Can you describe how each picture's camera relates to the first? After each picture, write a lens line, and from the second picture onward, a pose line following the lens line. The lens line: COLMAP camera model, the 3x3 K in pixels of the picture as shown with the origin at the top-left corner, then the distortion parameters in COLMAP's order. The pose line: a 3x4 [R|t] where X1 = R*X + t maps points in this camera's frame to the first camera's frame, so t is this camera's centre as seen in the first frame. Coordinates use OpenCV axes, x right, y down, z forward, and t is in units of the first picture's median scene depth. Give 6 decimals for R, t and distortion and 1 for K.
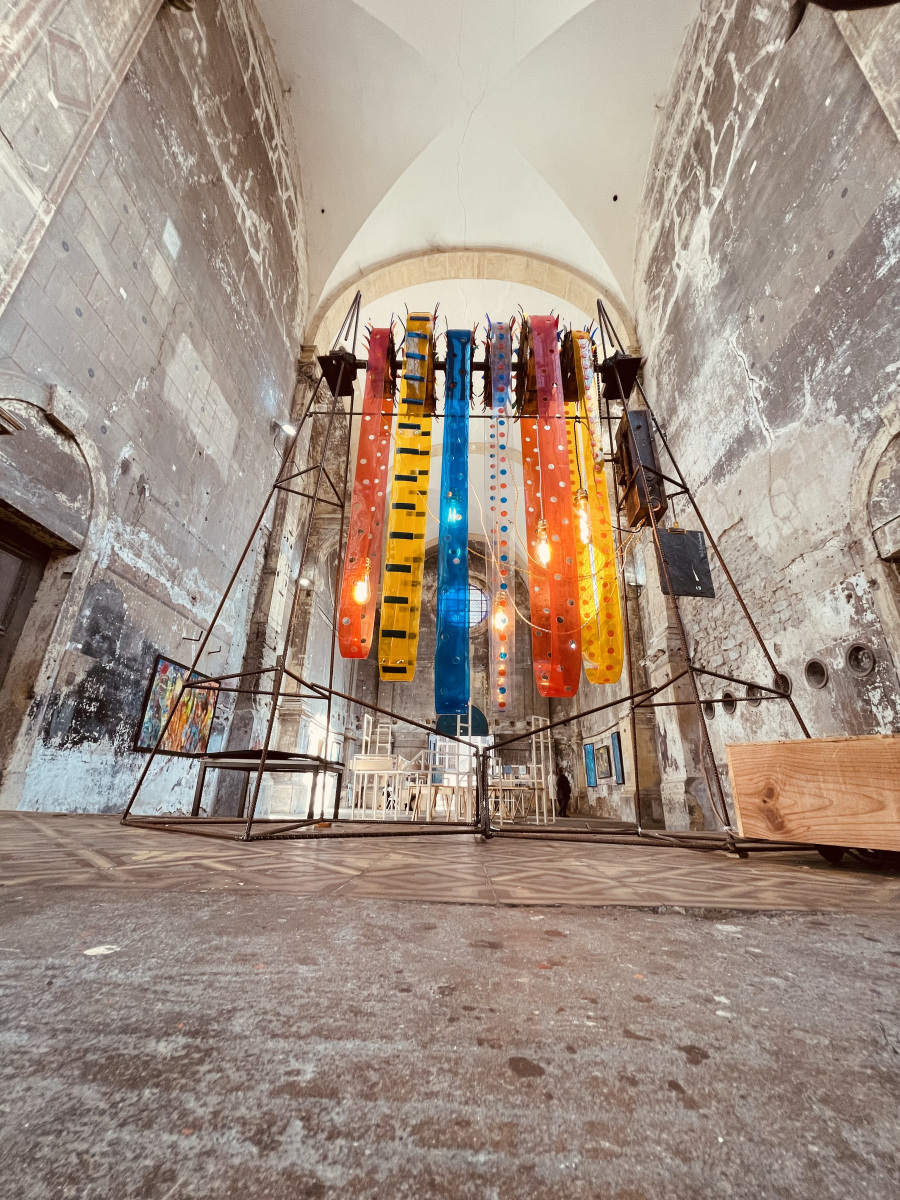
lens RADIAL K [[484.0, 0, 447.3], [0, 484.0, 599.1], [0, 0, 1]] dist [-0.001144, 0.000225]
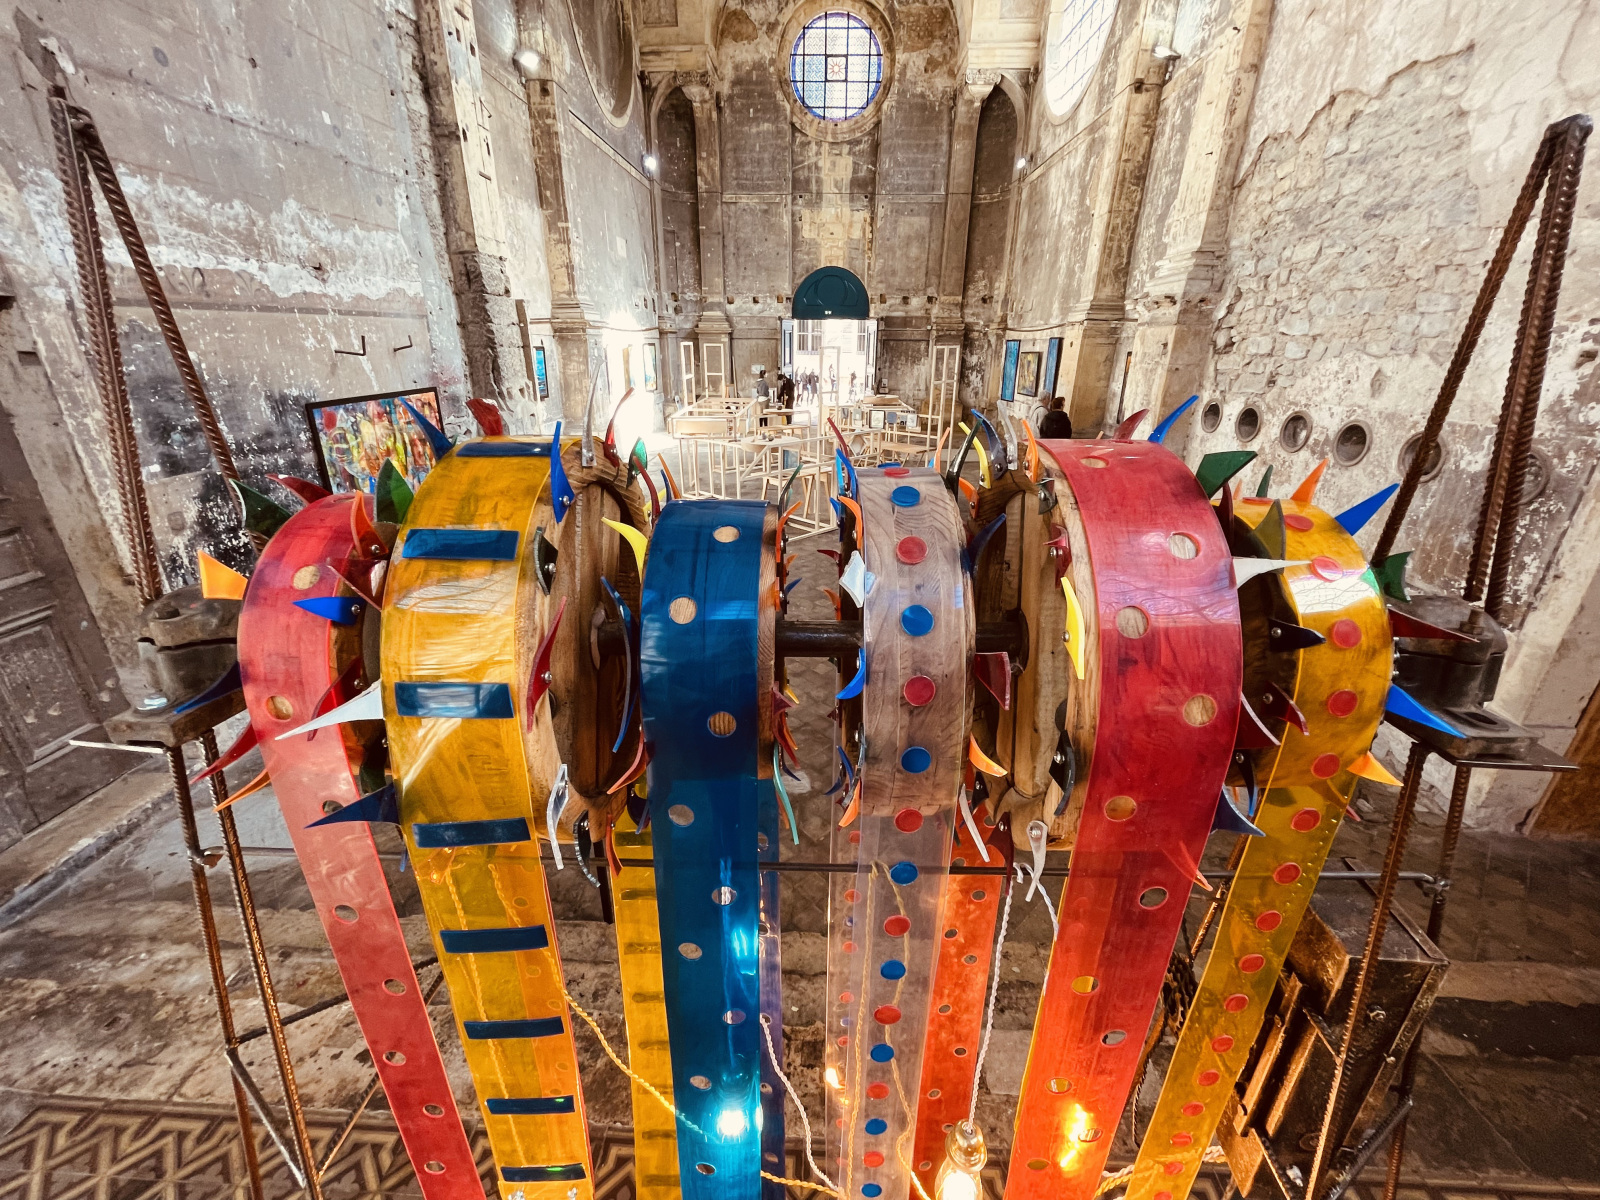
lens RADIAL K [[645.3, 0, 801.2], [0, 645.3, 594.7], [0, 0, 1]] dist [-0.001144, 0.000225]
pose [[0.999729, -0.008560, -0.021627, 0.020638], [0.021069, 0.727165, 0.686139, -0.217342], [0.009853, -0.686409, 0.727149, 0.243457]]
